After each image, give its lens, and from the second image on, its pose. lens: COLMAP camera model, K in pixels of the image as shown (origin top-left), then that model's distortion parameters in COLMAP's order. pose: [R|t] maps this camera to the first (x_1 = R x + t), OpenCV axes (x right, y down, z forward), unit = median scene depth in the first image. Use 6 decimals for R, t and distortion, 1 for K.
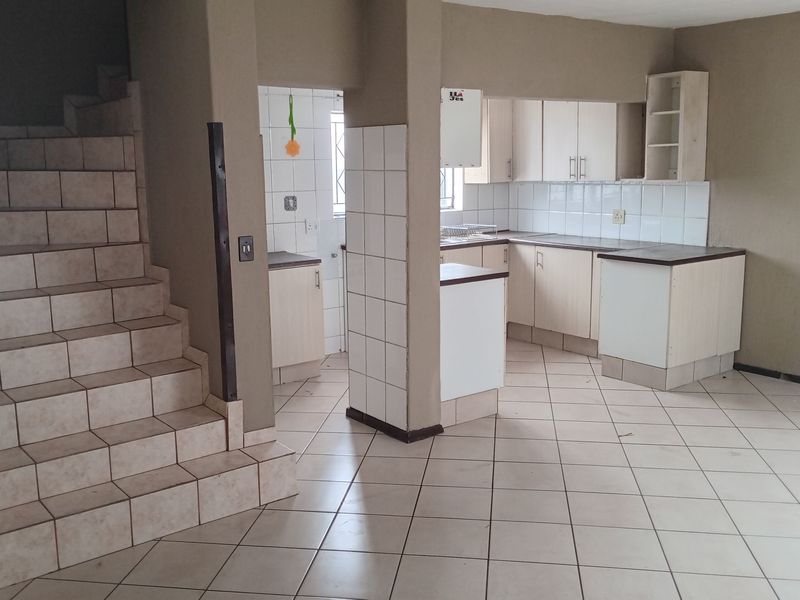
lens RADIAL K [[761.0, 0, 400.0], [0, 761.0, 300.0], [0, 0, 1]] dist [0.014170, 0.003792]
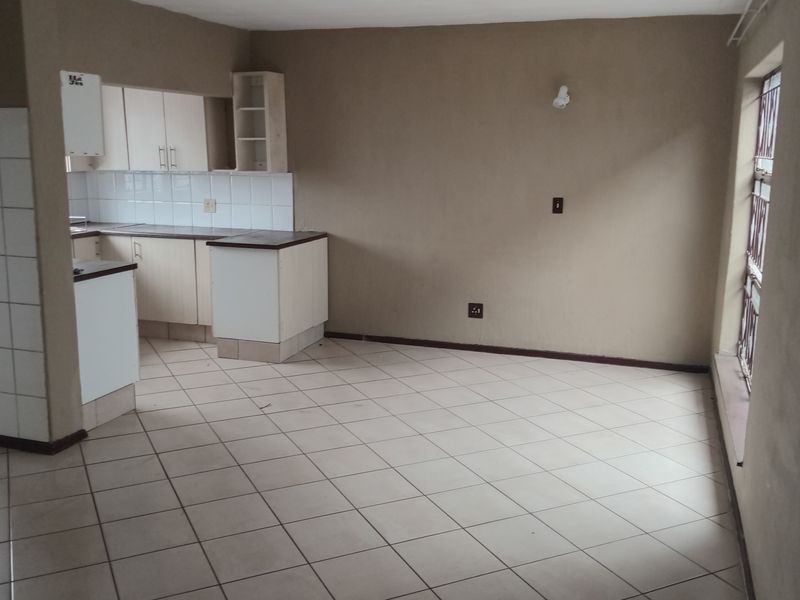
lens RADIAL K [[761.0, 0, 400.0], [0, 761.0, 300.0], [0, 0, 1]] dist [0.014170, 0.003792]
pose [[0.812012, -0.087380, 0.577063, -0.129584], [0.078612, 0.996094, 0.040213, -0.002405], [-0.578322, 0.012710, 0.815709, 0.000120]]
